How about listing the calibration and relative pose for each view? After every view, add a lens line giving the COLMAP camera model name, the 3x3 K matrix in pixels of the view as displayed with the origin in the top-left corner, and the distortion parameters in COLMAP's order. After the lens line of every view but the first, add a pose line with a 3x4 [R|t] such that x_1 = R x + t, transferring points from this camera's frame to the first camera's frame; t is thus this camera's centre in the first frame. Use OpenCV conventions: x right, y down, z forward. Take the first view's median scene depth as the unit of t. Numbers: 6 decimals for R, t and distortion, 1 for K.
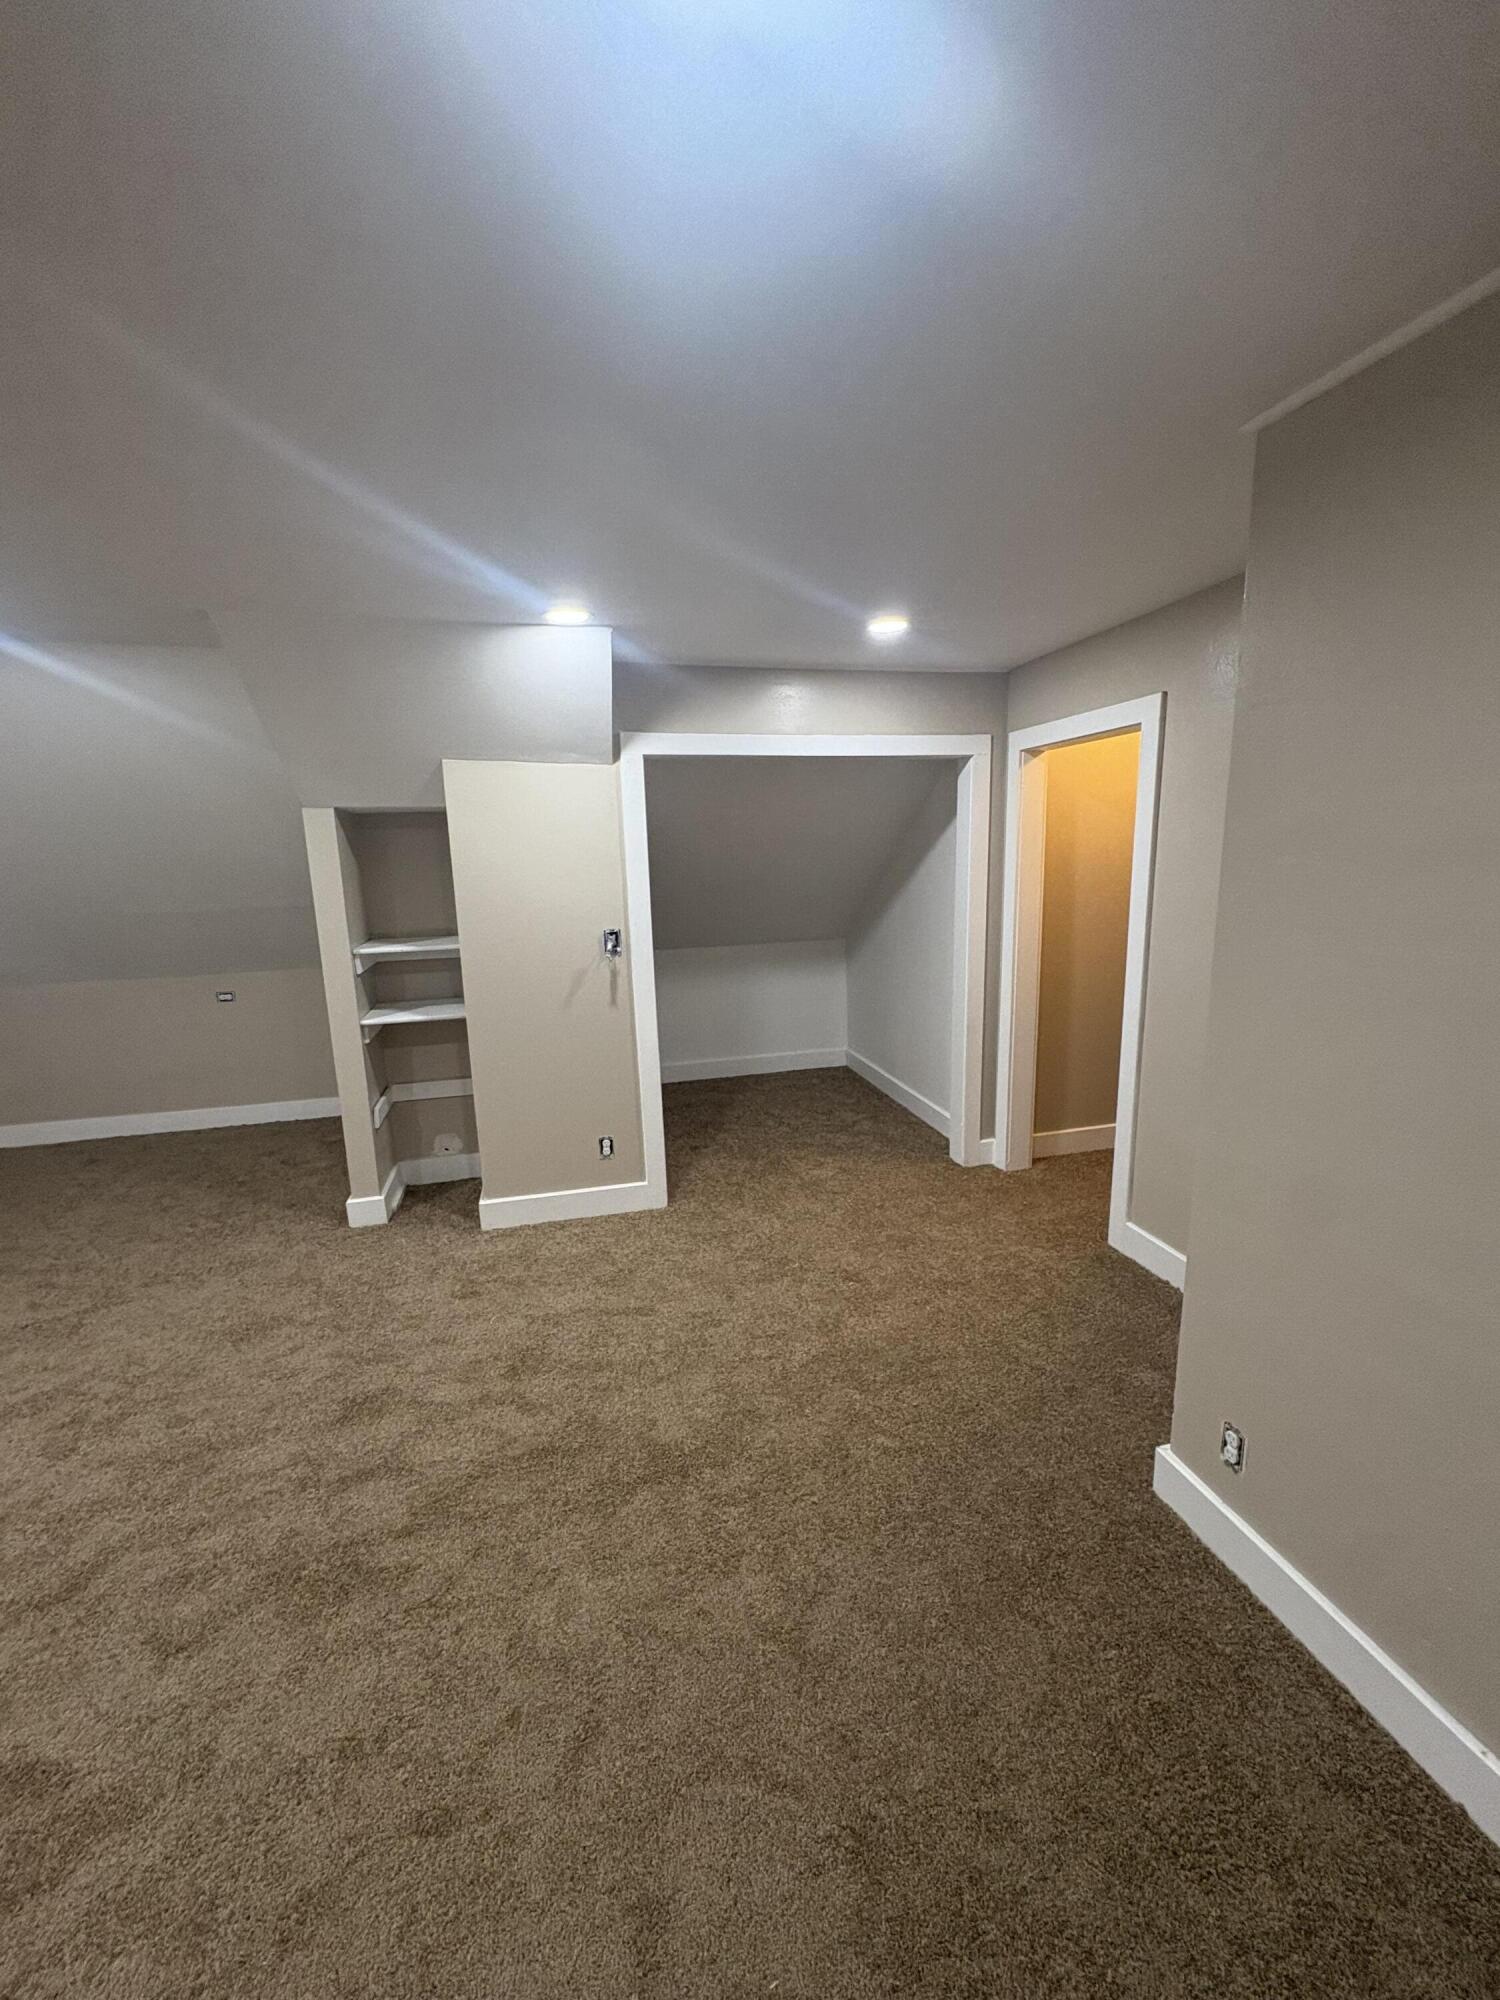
lens RADIAL K [[796.5, 0, 748.6], [0, 796.5, 999.2], [0, 0, 1]] dist [0.000665, -0.000197]
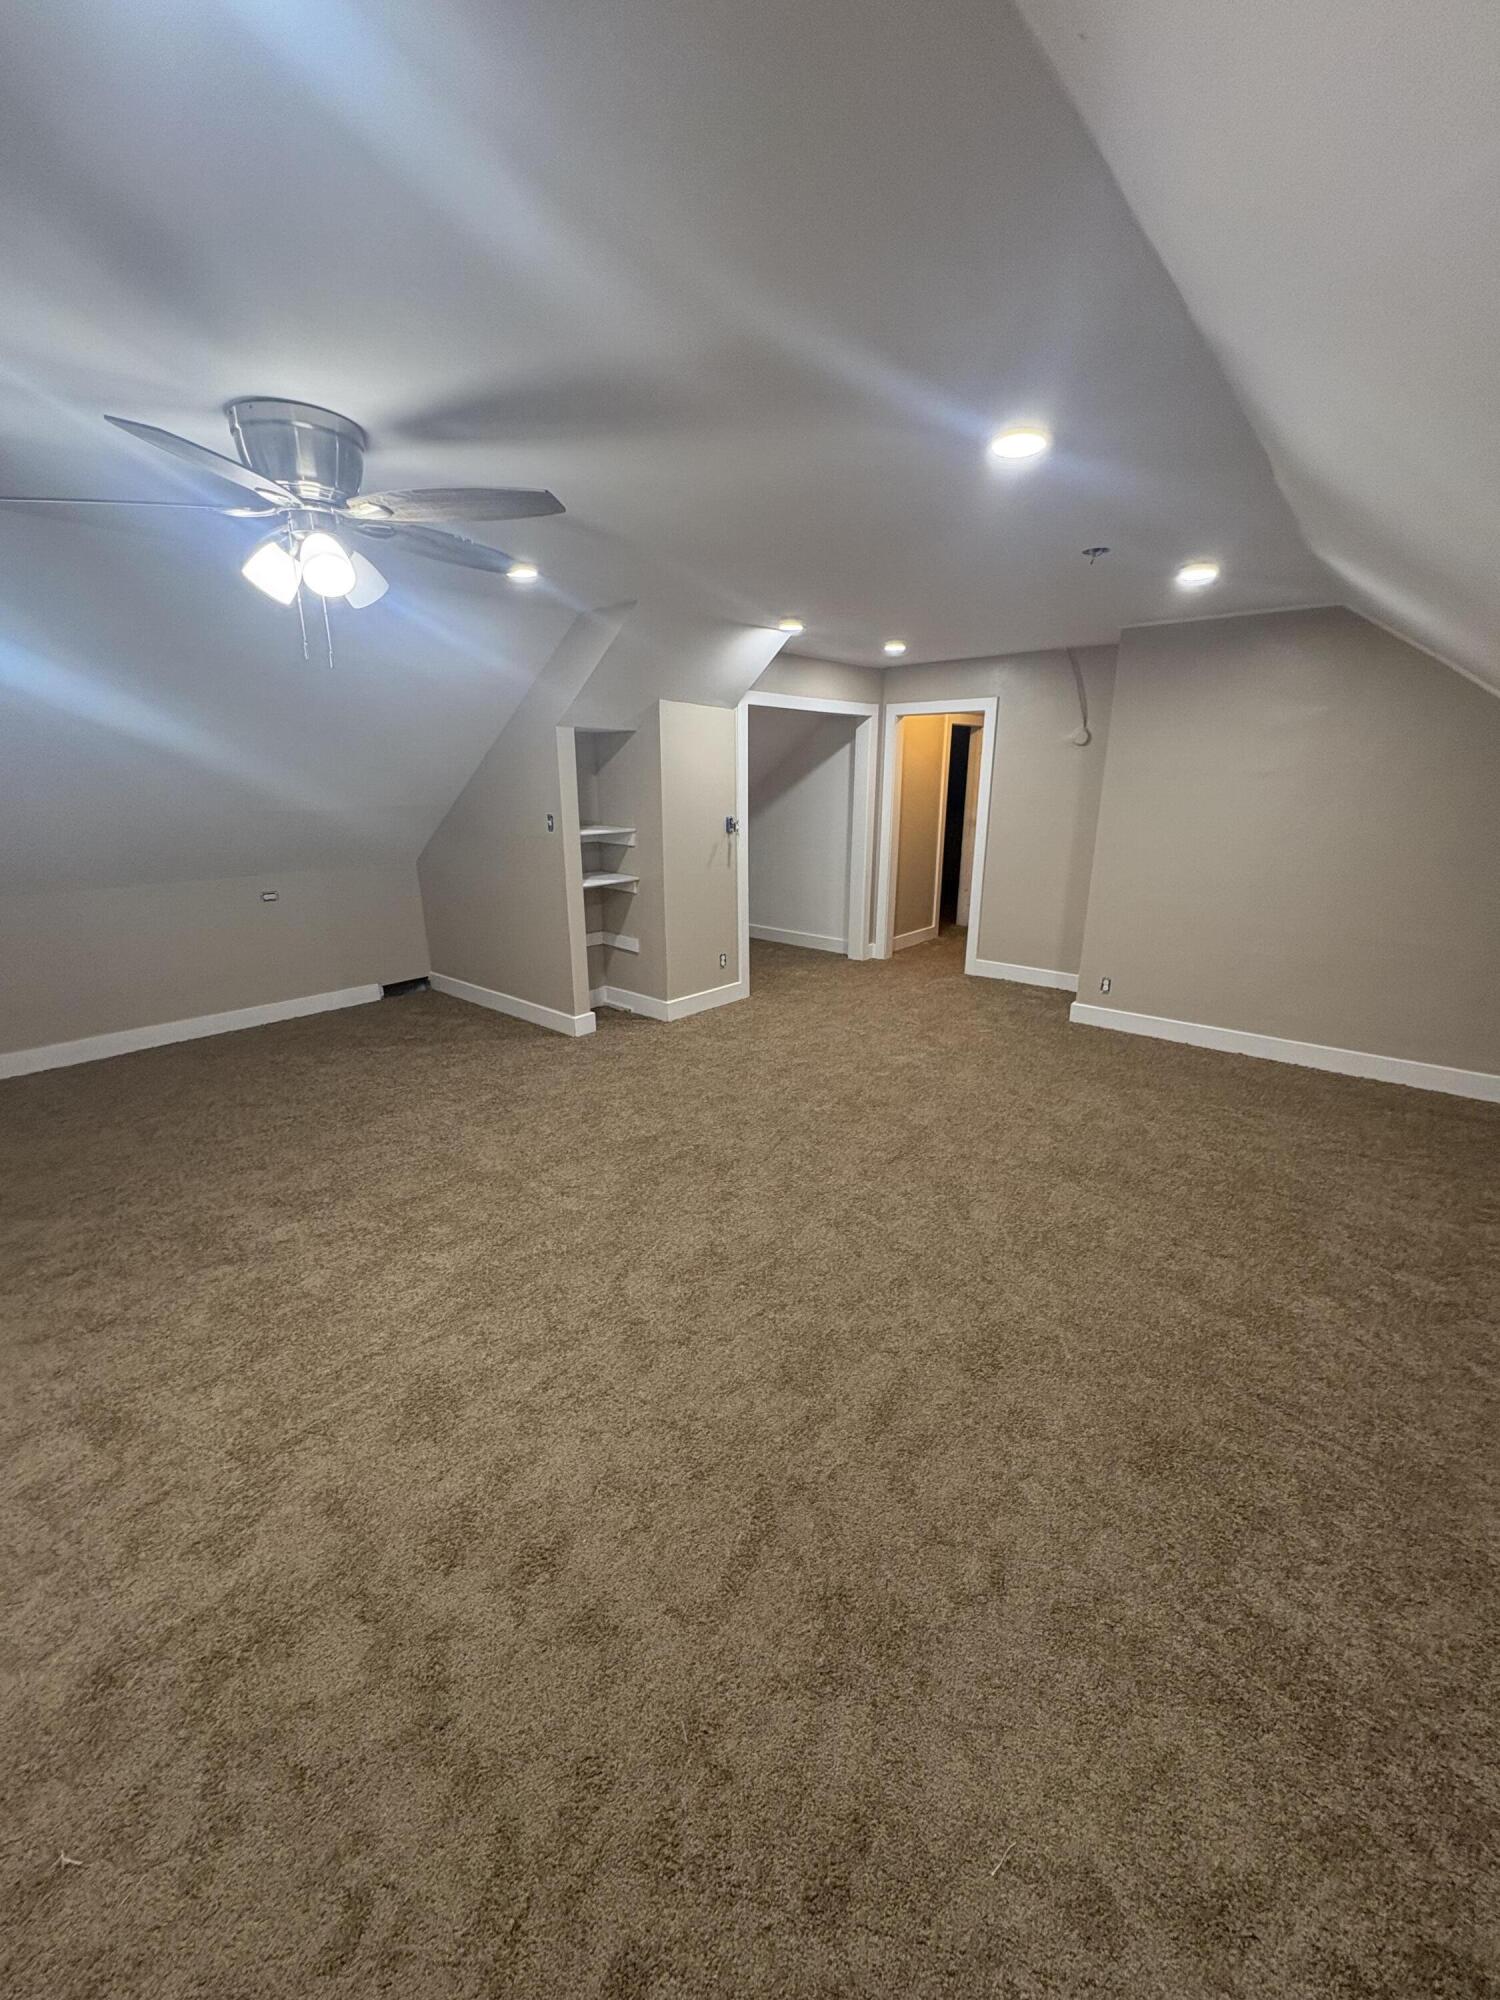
lens RADIAL K [[796.5, 0, 753.4], [0, 796.5, 1002.7], [0, 0, 1]] dist [0.000665, -0.000197]
pose [[0.814716, -0.134383, 0.564074, -1.001207], [0.085688, 0.989997, 0.112091, 0.096550], [-0.573494, -0.042988, 0.818081, -0.303020]]
